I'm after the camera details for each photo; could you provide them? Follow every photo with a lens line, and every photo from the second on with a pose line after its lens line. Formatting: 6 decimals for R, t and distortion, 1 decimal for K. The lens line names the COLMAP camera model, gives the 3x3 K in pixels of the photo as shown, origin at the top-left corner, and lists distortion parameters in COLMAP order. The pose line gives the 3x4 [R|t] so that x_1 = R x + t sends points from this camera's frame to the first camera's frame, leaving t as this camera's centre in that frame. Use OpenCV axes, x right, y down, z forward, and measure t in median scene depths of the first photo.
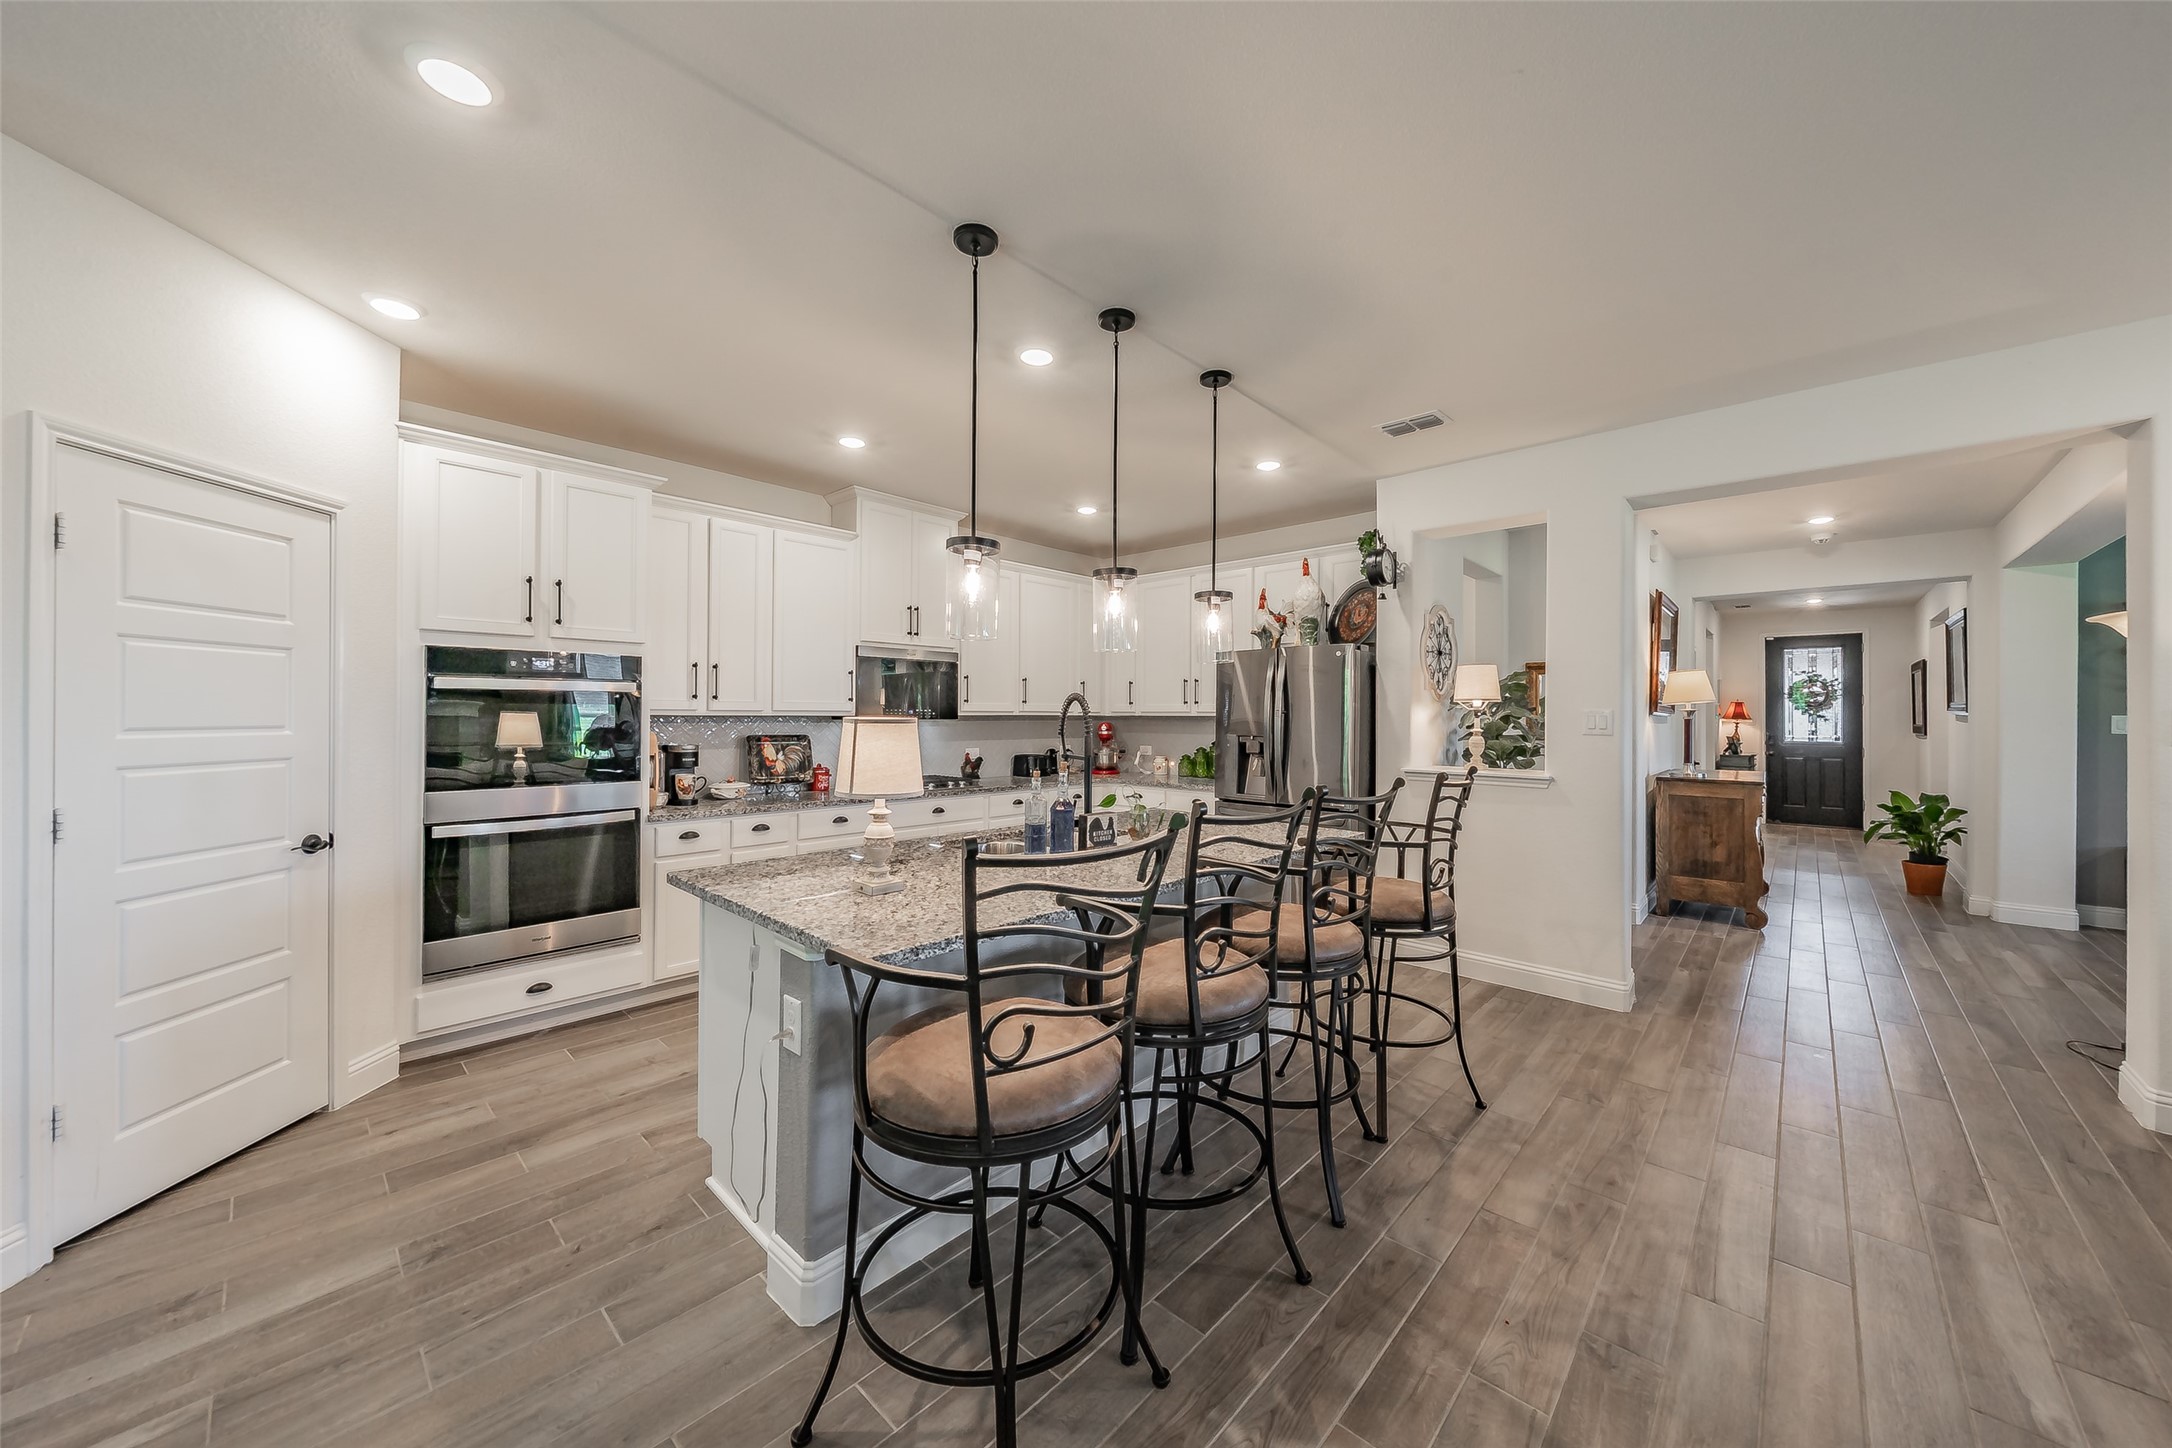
lens RADIAL K [[771.3, 0, 1093.2], [0, 771.3, 712.9], [0, 0, 1]] dist [0.000822, 0.001468]
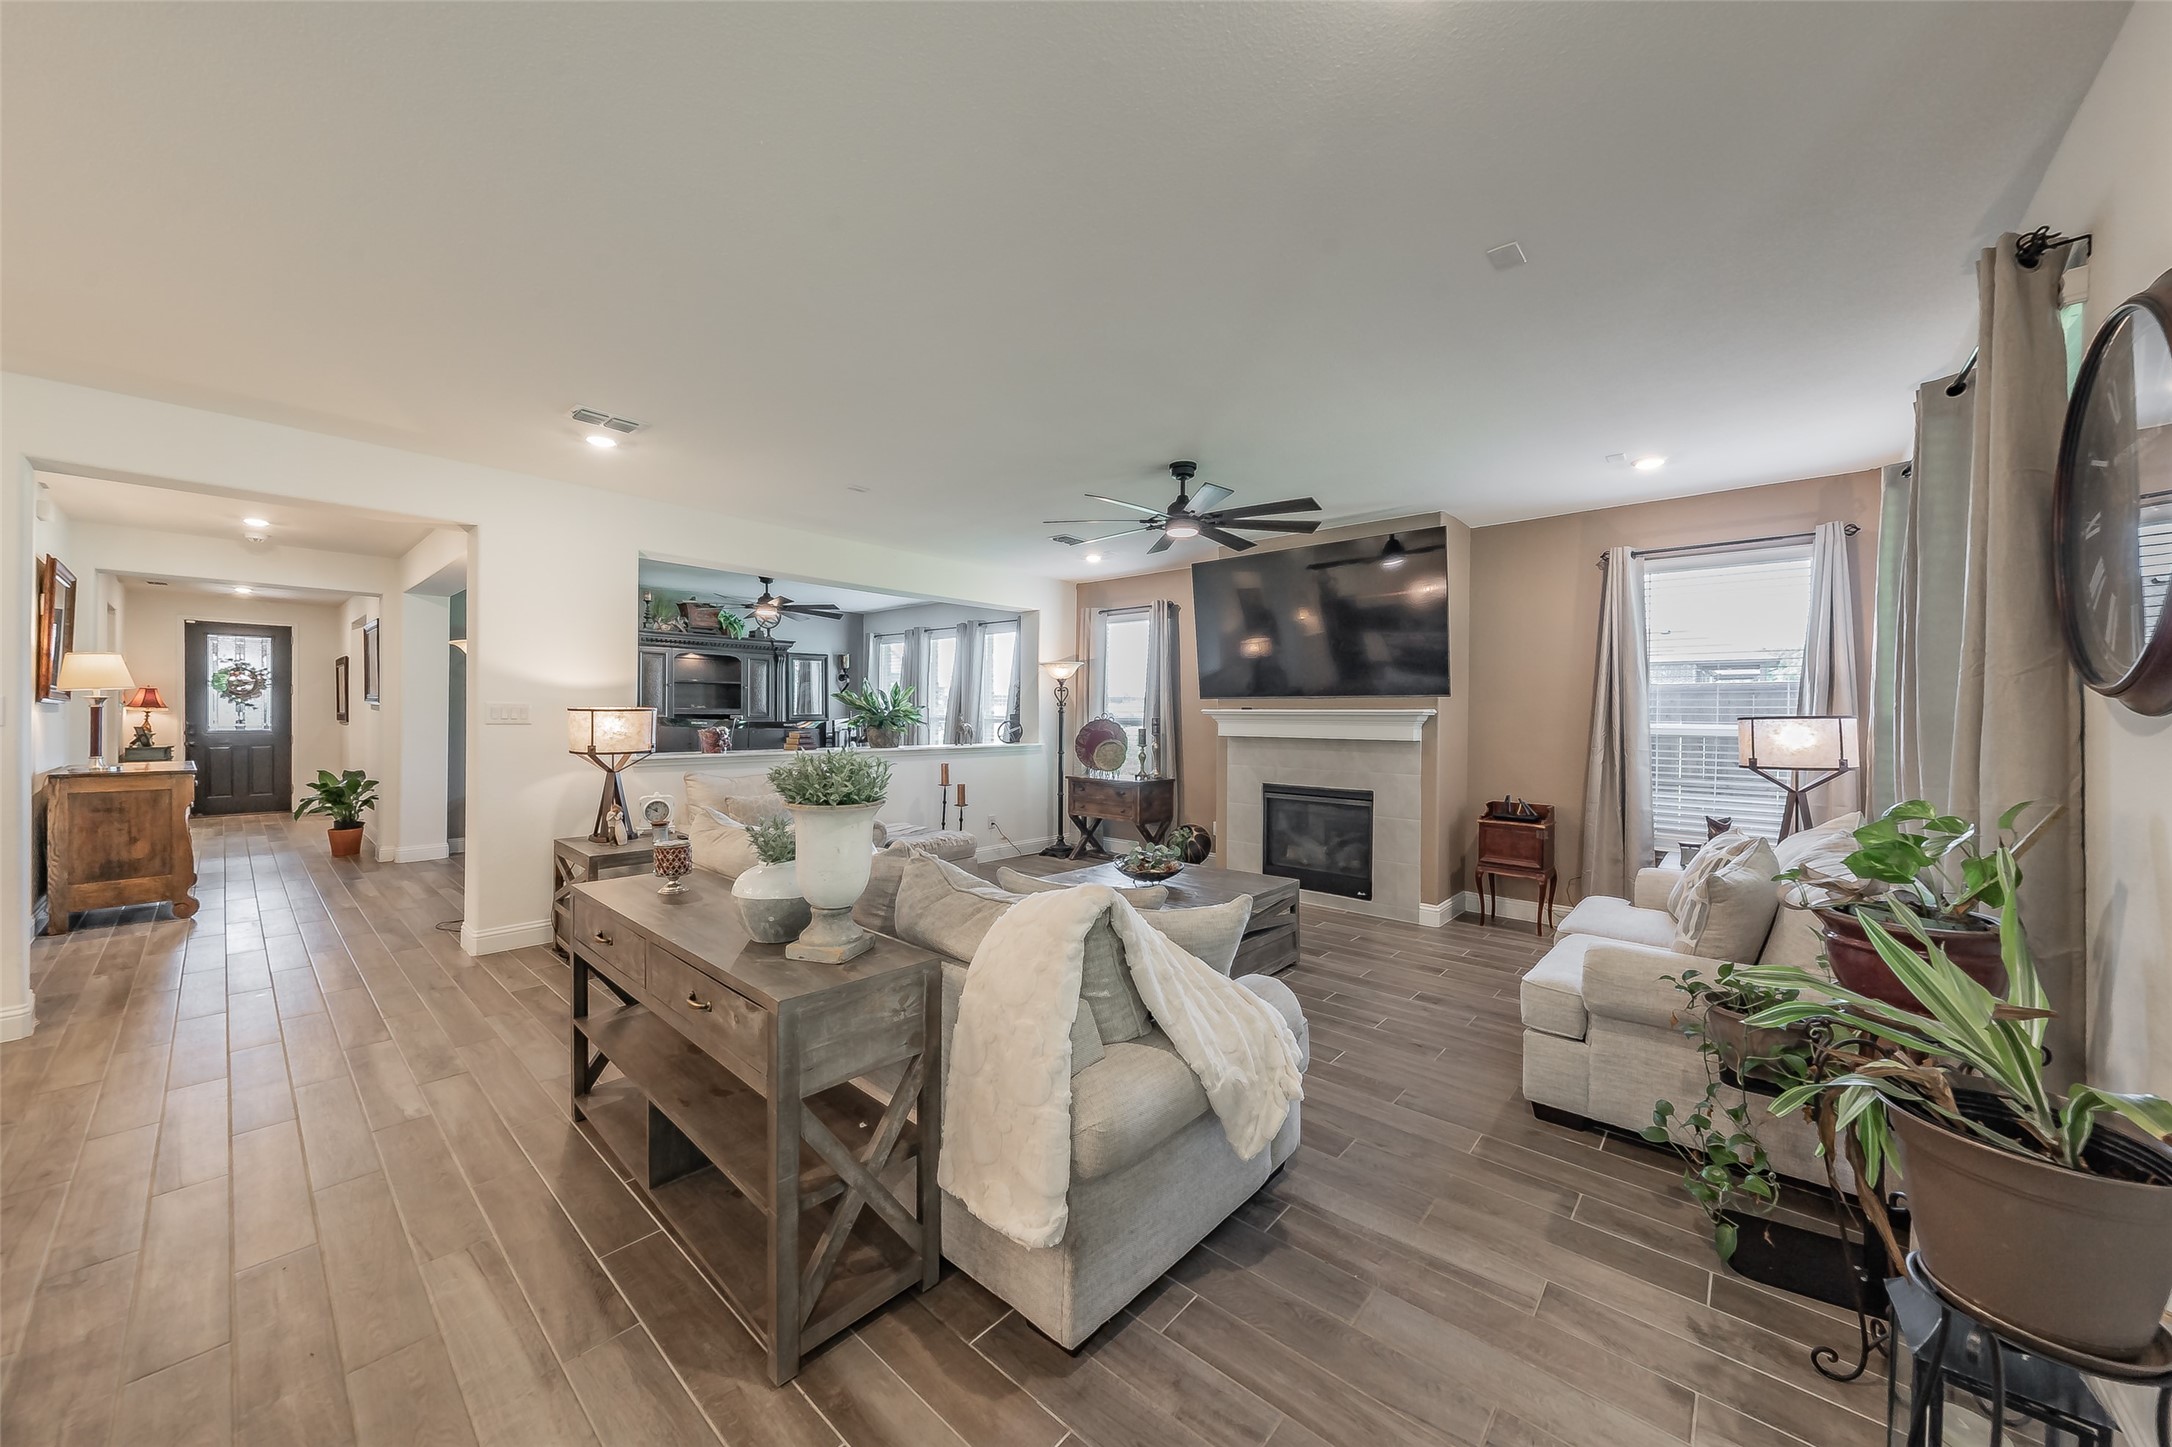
lens RADIAL K [[771.3, 0, 1093.2], [0, 771.3, 712.4], [0, 0, 1]] dist [0.000822, 0.001468]
pose [[-0.019652, -0.004432, 0.999797, -0.178021], [-0.009525, 0.999946, 0.004246, -0.000712], [-0.999762, -0.009440, -0.019693, -0.161970]]
